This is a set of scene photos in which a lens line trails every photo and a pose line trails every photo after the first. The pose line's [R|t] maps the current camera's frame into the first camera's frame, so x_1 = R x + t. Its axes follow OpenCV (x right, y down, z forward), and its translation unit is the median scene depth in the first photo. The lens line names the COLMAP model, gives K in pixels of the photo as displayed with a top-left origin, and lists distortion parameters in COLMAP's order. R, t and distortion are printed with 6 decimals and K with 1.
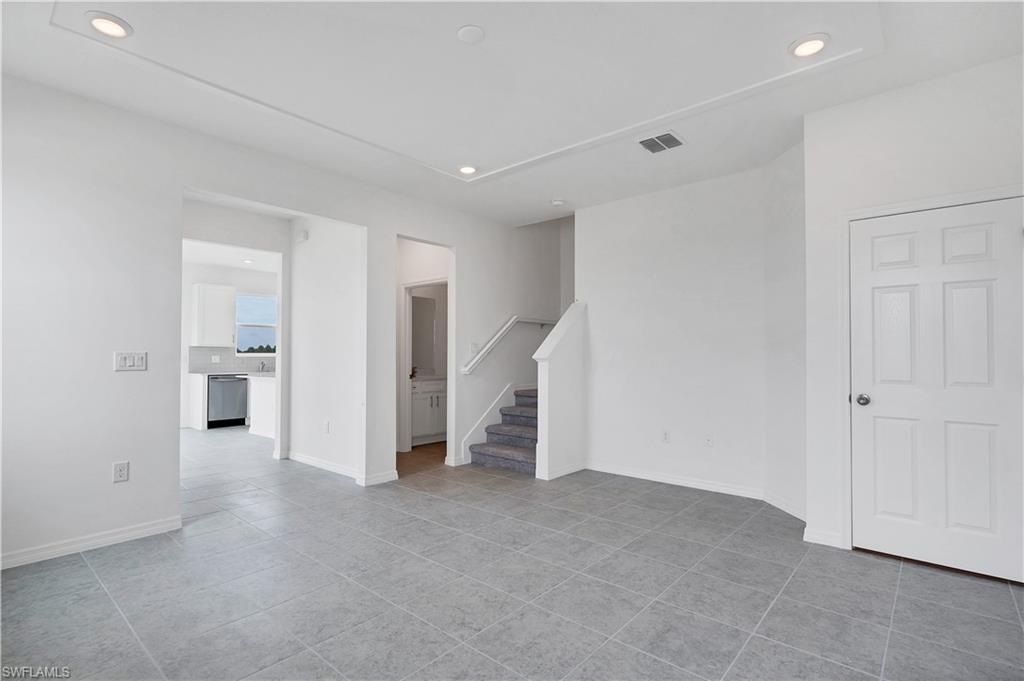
lens RADIAL K [[479.5, 0, 508.6], [0, 479.5, 346.6], [0, 0, 1]] dist [-0.008306, 0.003017]
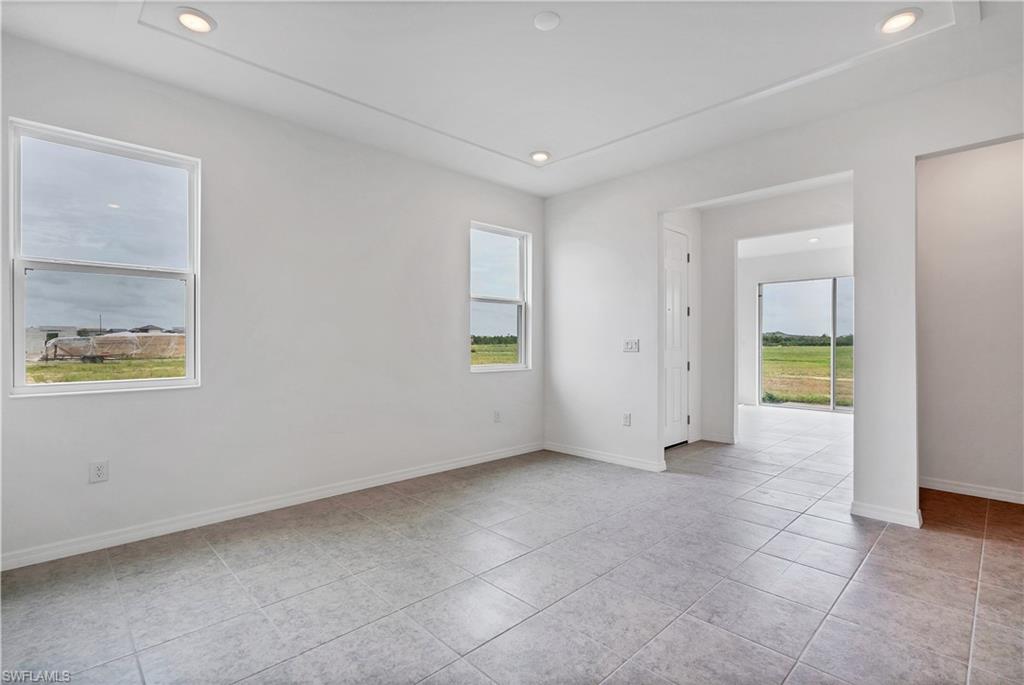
lens RADIAL K [[479.5, 0, 517.3], [0, 479.5, 340.1], [0, 0, 1]] dist [-0.008306, 0.003017]
pose [[-0.072803, -0.007002, -0.997322, 0.704739], [0.020150, 0.999761, -0.008490, 0.019096], [0.997143, -0.020714, -0.072645, 0.759853]]
